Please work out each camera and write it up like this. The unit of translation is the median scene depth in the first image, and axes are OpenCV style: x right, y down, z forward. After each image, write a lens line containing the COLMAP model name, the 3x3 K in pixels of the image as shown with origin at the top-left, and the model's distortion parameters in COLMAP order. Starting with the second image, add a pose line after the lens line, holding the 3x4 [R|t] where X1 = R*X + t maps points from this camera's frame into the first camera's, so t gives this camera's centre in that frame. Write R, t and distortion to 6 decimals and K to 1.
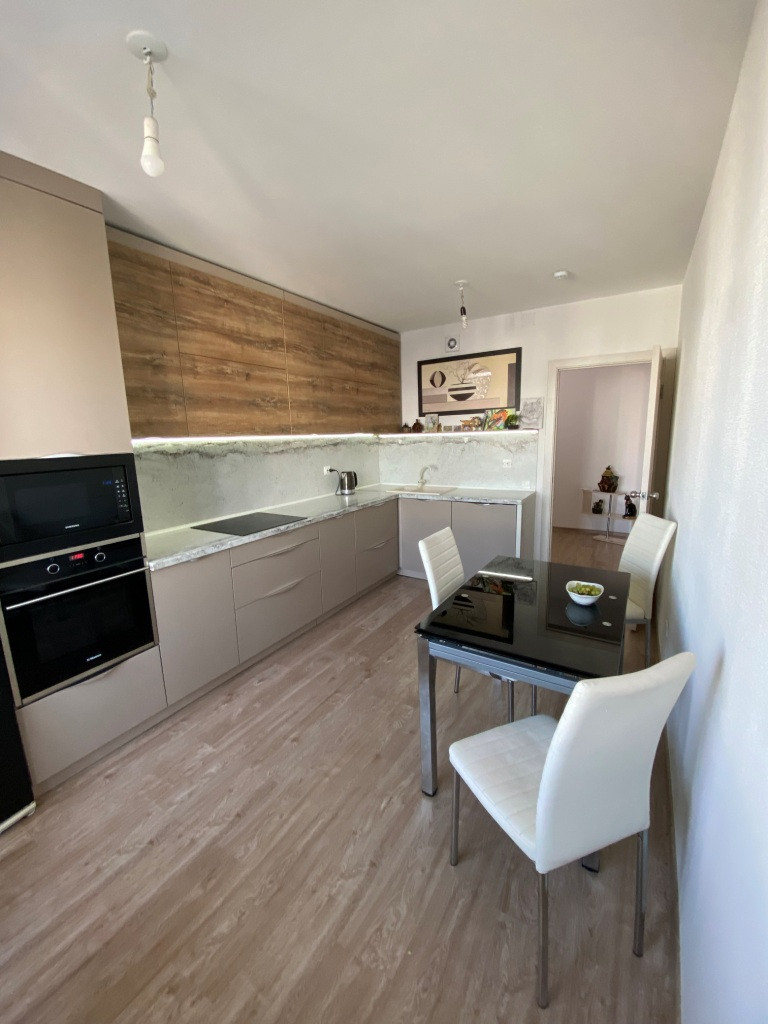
lens RADIAL K [[407.7, 0, 381.1], [0, 407.7, 505.5], [0, 0, 1]] dist [-0.000847, -0.008694]
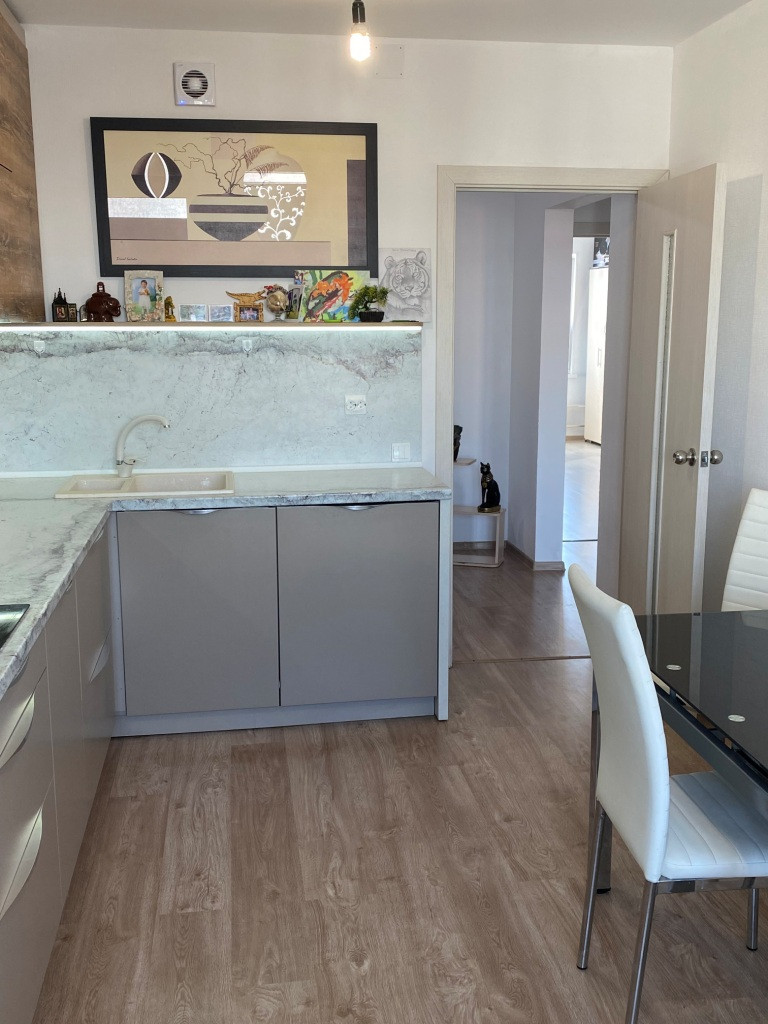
lens RADIAL K [[1000.2, 0, 412.6], [0, 1000.2, 512.9], [0, 0, 1]] dist [0.096594, -0.342430]
pose [[0.746196, -0.094850, 0.658935, -0.332480], [0.092895, 0.994950, 0.038021, -0.027100], [-0.659214, 0.032840, 0.751238, 0.205299]]
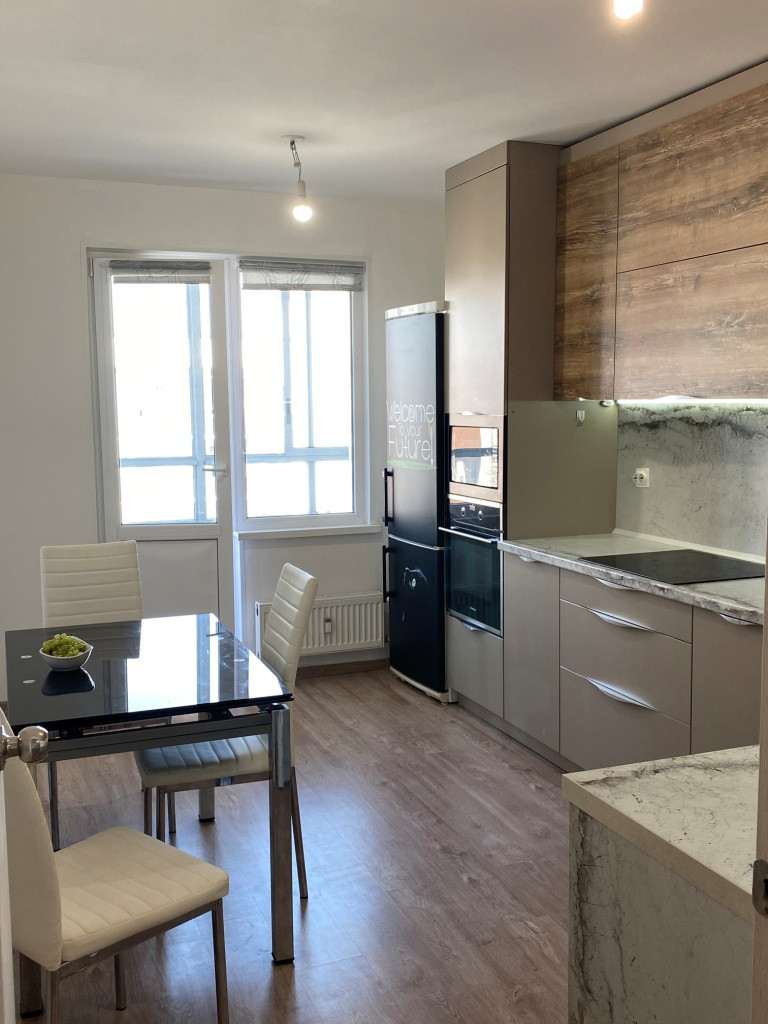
lens RADIAL K [[1000.2, 0, 412.6], [0, 1000.2, 512.9], [0, 0, 1]] dist [0.096594, -0.342430]
pose [[-0.578034, 0.121283, -0.806949, 0.643629], [-0.120612, 0.965333, 0.231485, -0.197670], [0.807050, 0.231134, -0.543367, 1.010679]]
